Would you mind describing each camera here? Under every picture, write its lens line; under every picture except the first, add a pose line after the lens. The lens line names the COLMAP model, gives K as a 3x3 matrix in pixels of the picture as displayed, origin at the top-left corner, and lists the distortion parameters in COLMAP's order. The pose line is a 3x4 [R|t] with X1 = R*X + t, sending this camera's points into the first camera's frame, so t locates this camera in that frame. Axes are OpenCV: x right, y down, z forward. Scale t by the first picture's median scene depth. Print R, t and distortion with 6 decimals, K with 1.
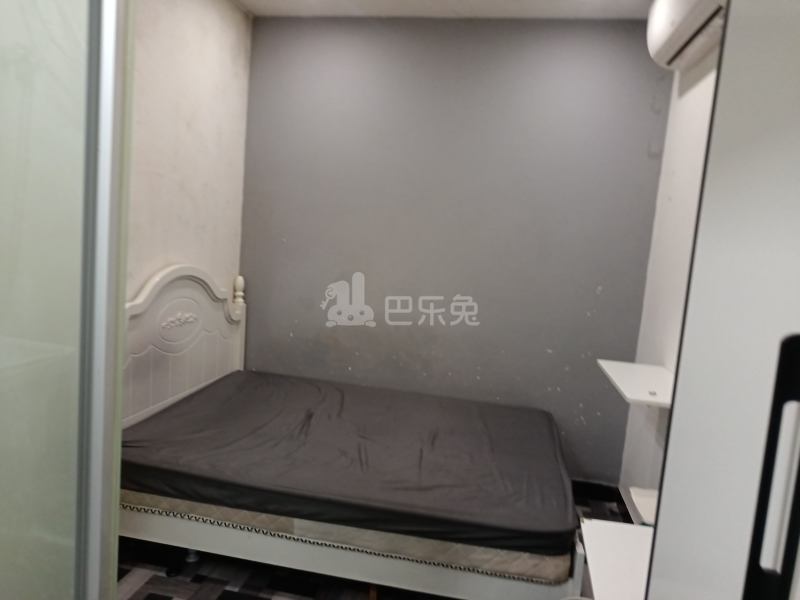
lens RADIAL K [[566.6, 0, 410.8], [0, 566.6, 299.1], [0, 0, 1]] dist [0.001810, 0.000345]
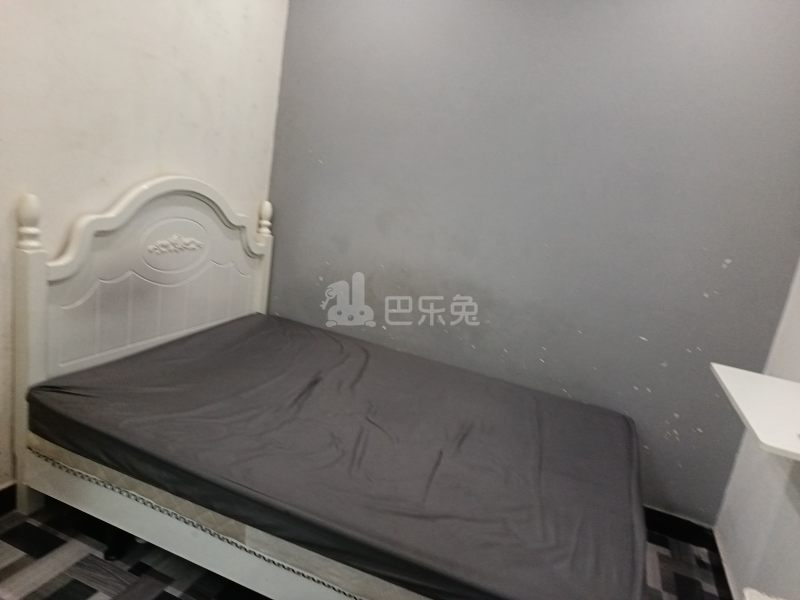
lens RADIAL K [[566.6, 0, 410.8], [0, 566.6, 299.1], [0, 0, 1]] dist [0.001810, 0.000345]
pose [[0.980388, 0.117859, -0.157953, 0.067821], [-0.104517, 0.990416, 0.090294, 0.005372], [0.167081, -0.072014, 0.983310, 0.258883]]
